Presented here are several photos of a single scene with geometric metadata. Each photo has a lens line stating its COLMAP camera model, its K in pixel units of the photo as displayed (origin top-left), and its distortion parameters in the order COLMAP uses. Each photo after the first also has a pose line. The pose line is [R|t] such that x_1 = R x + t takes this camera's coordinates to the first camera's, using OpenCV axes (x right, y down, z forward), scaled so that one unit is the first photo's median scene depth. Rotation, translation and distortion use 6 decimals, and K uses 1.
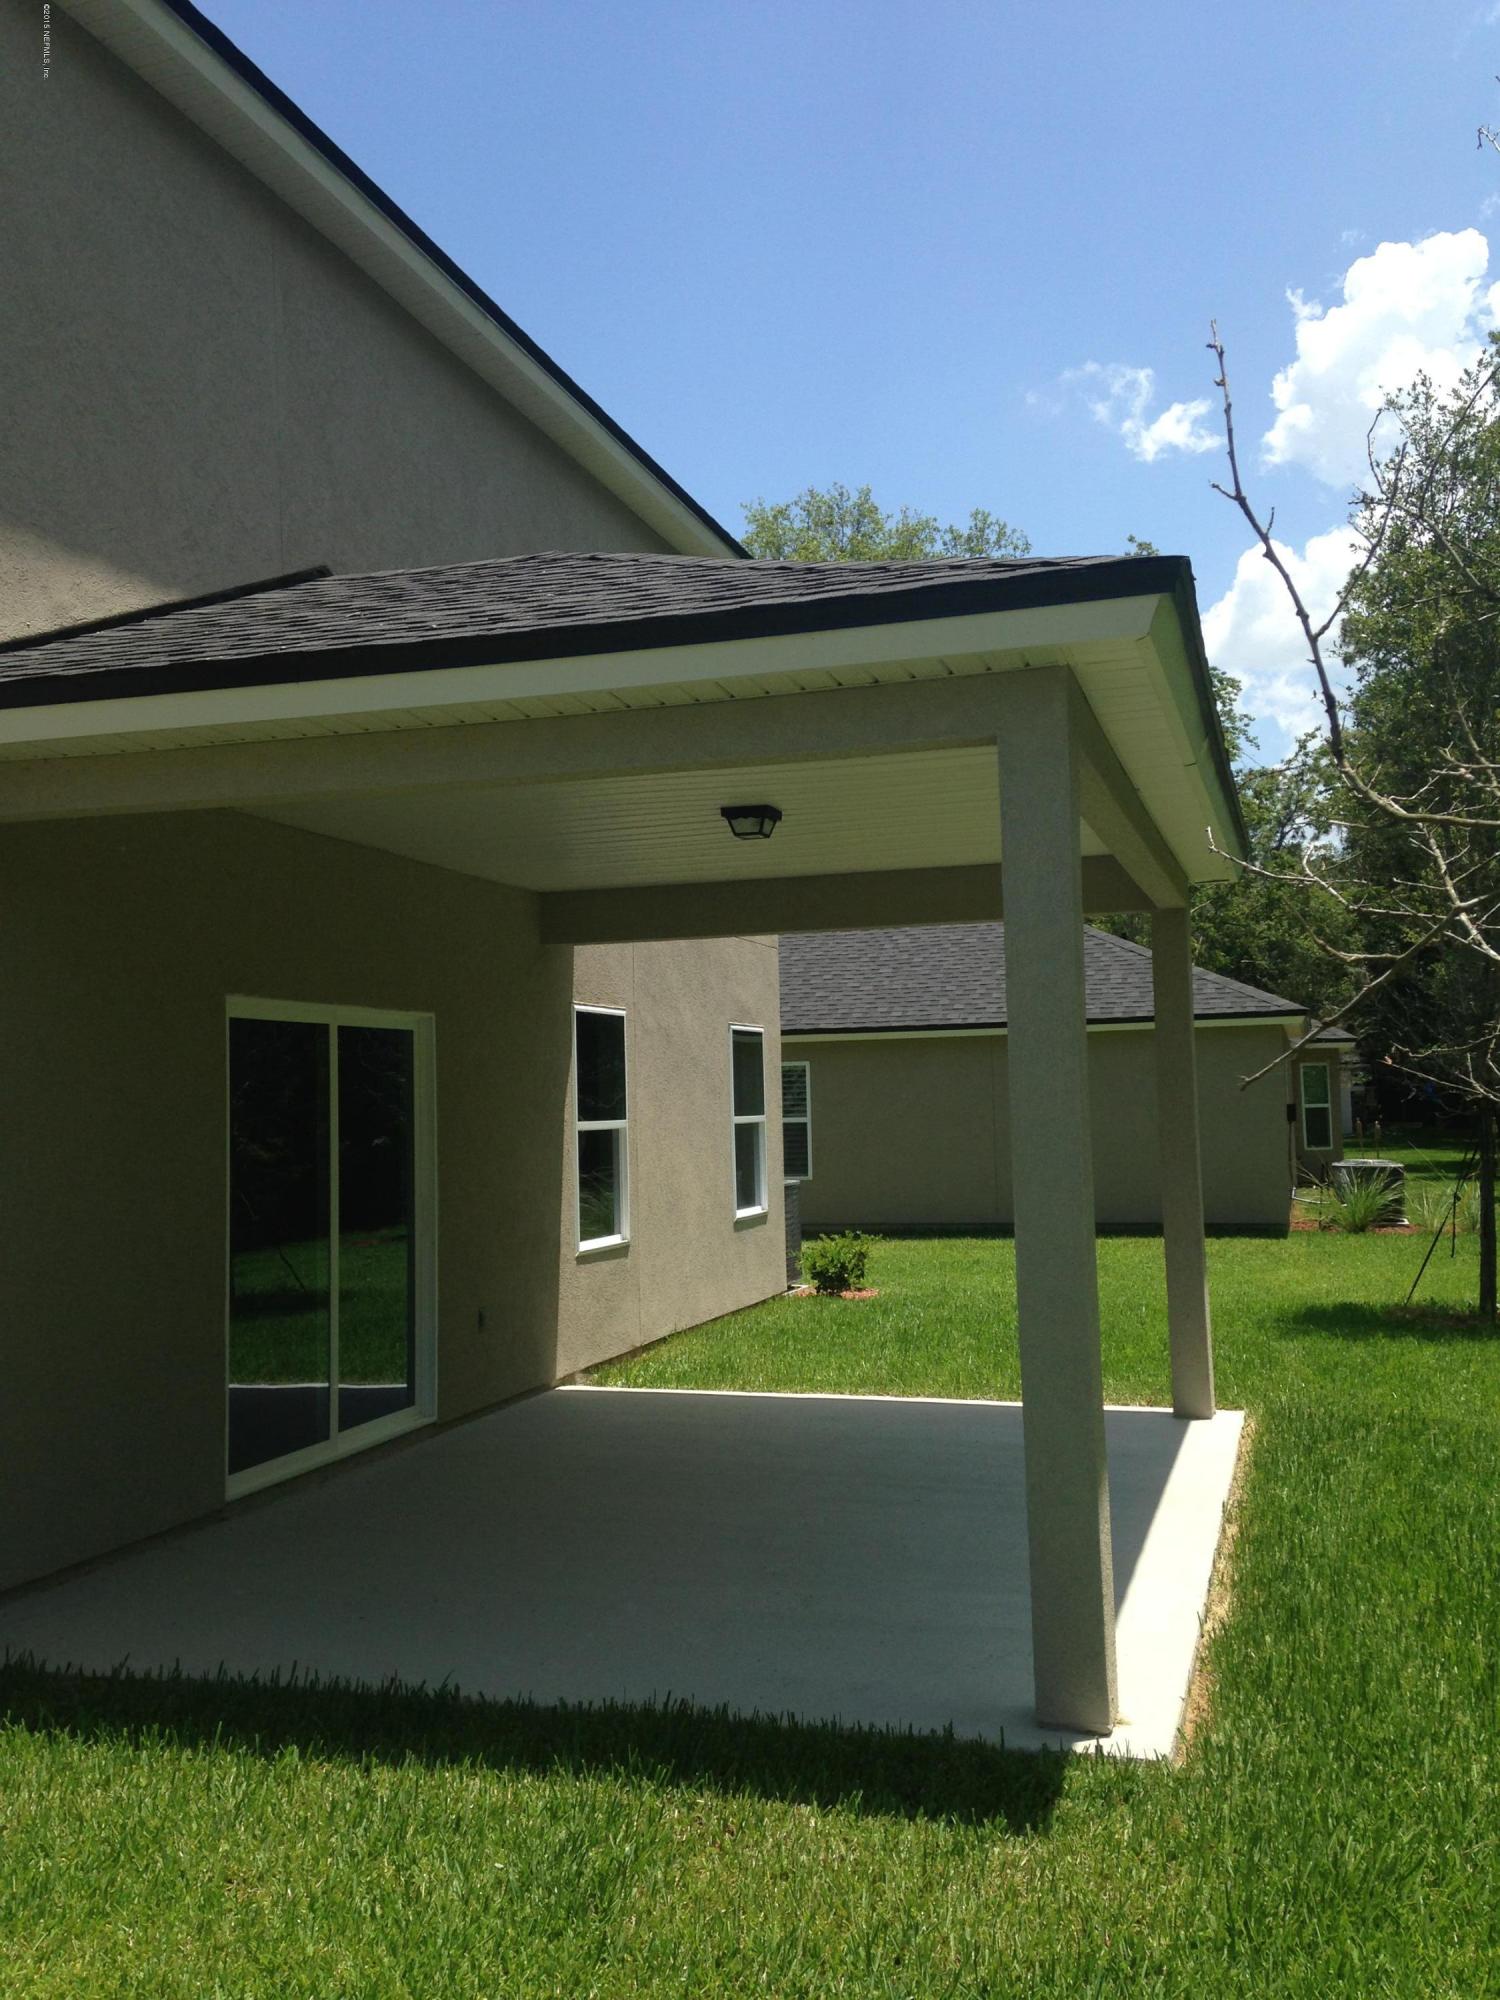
lens RADIAL K [[1806.6, 0, 751.9], [0, 1806.6, 1009.0], [0, 0, 1]] dist [0.202308, -0.276644]
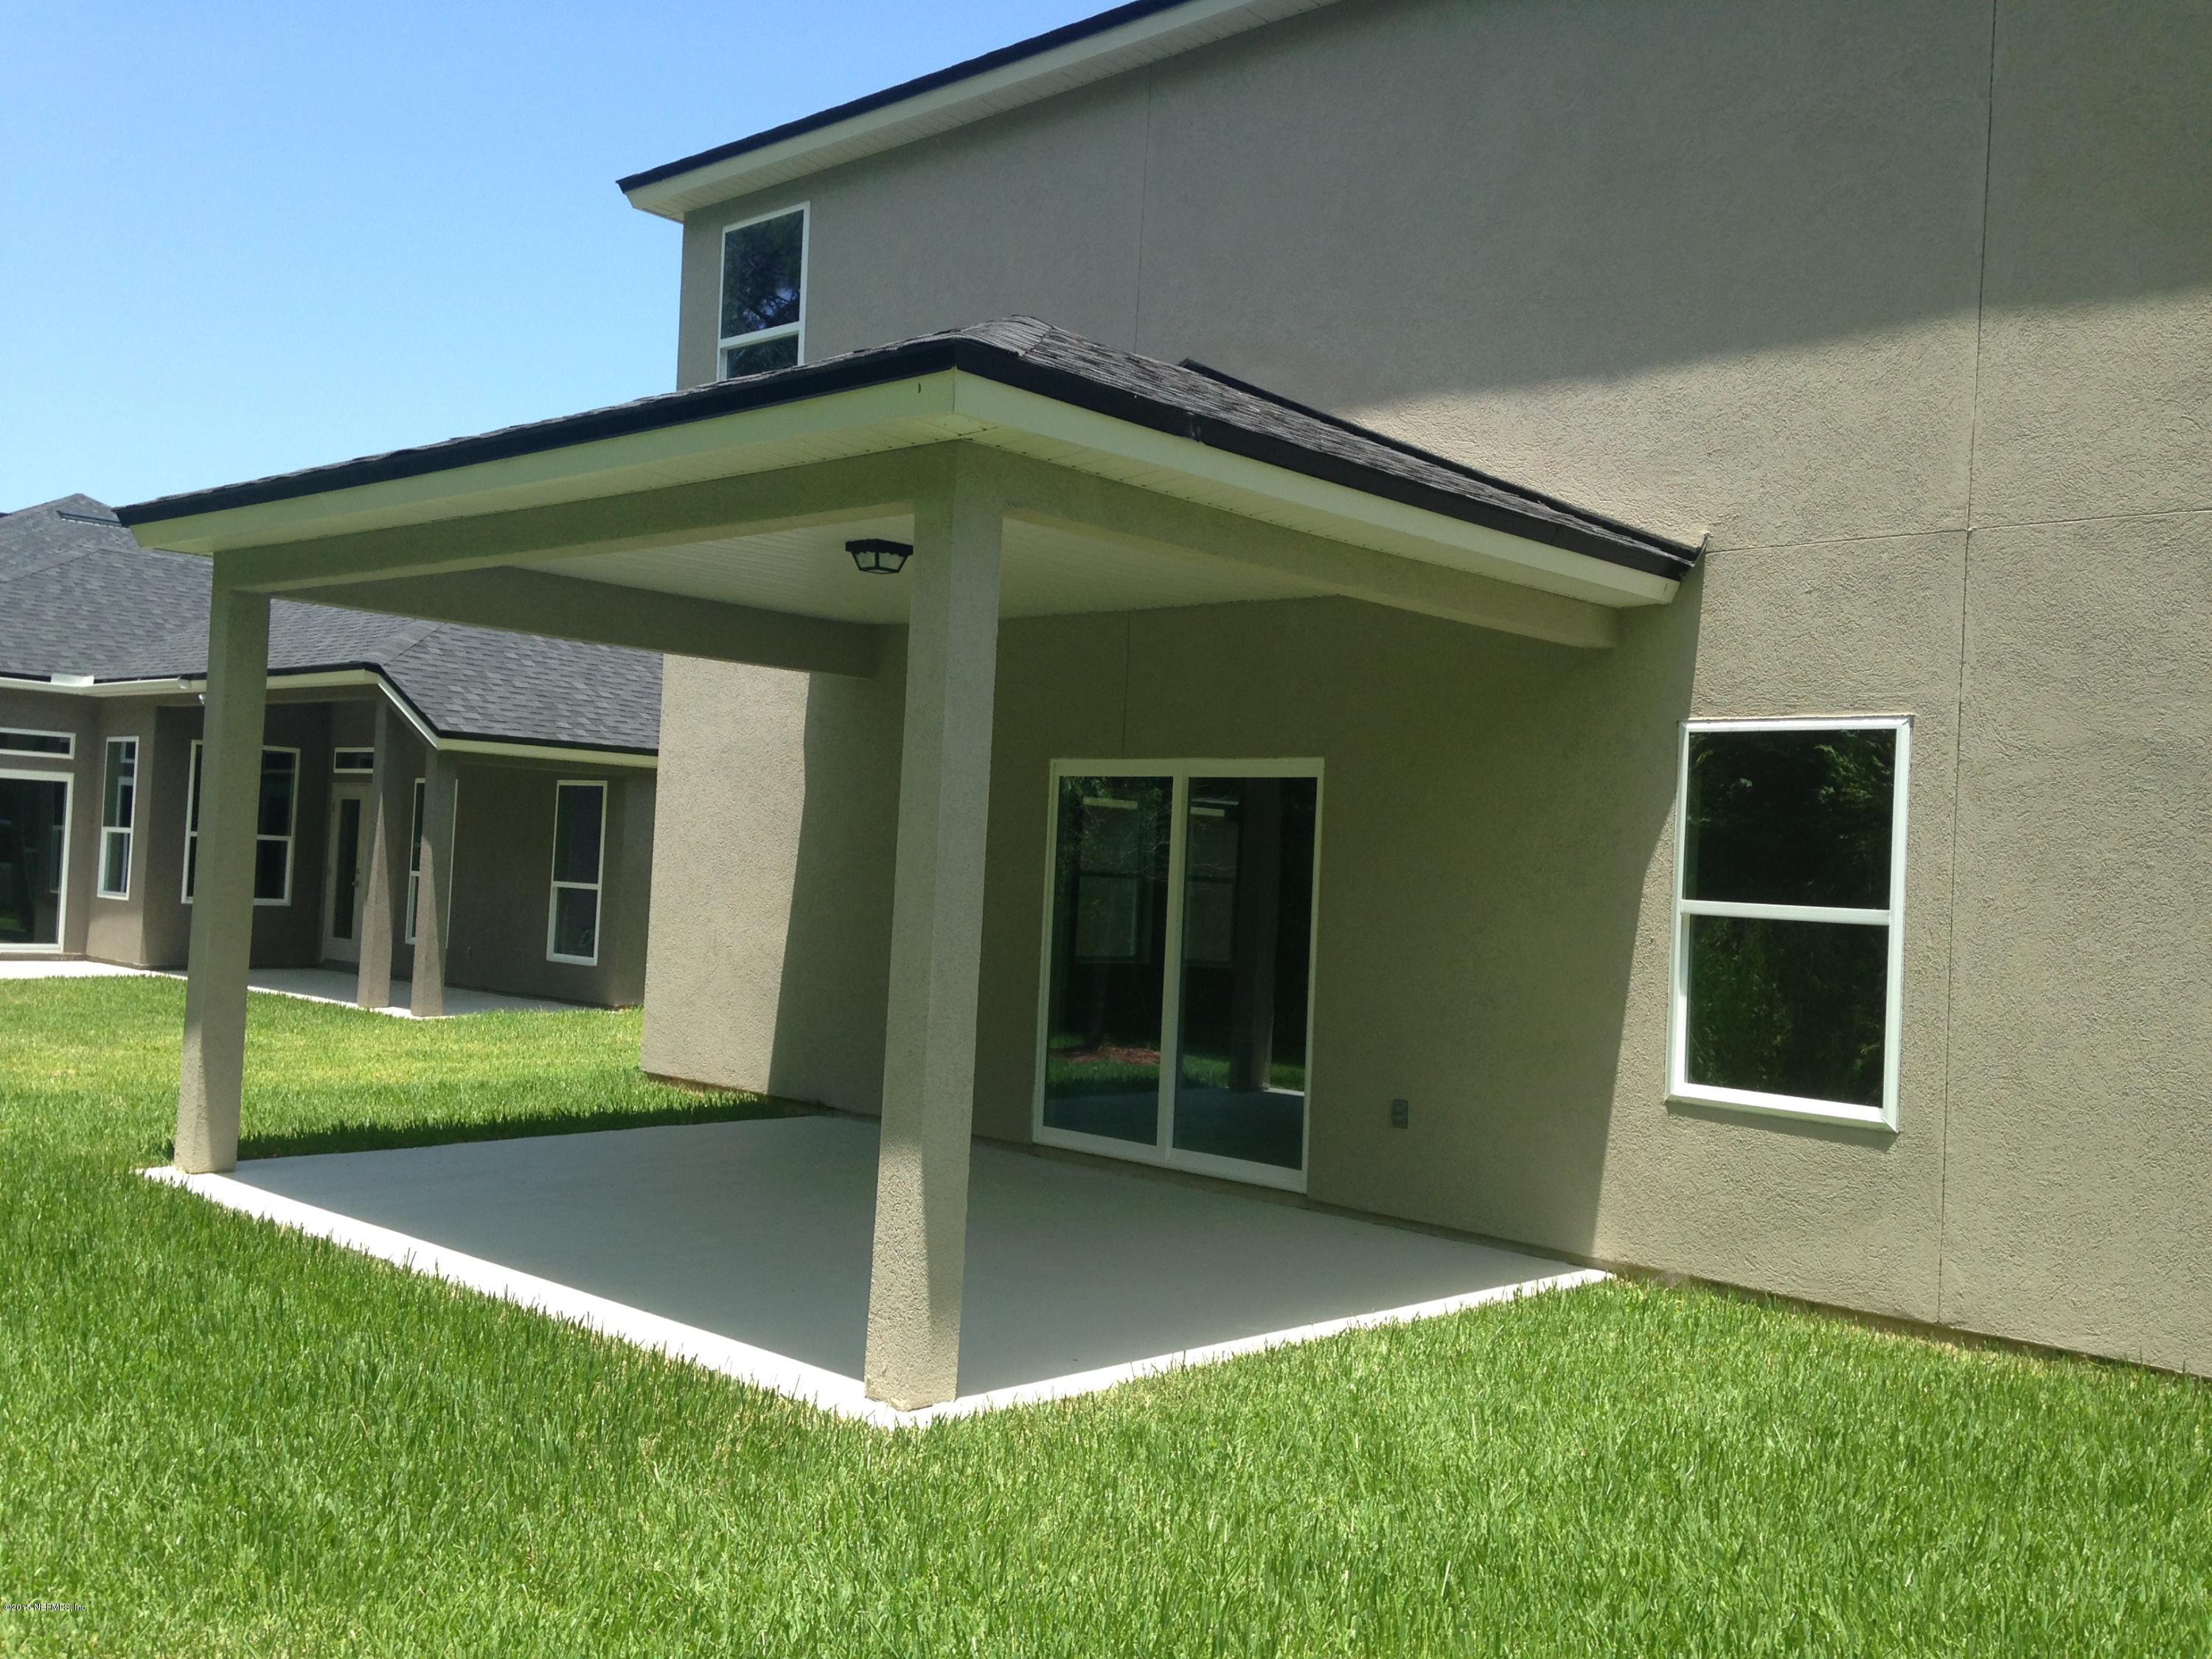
lens RADIAL K [[1998.1, 0, 1099.0], [0, 1998.1, 841.1], [0, 0, 1]] dist [0.202308, -0.276644]
pose [[-0.451578, -0.008906, -0.892187, 0.934192], [0.010405, 0.999830, -0.015247, 0.070556], [0.892171, -0.016169, -0.451408, 1.620741]]
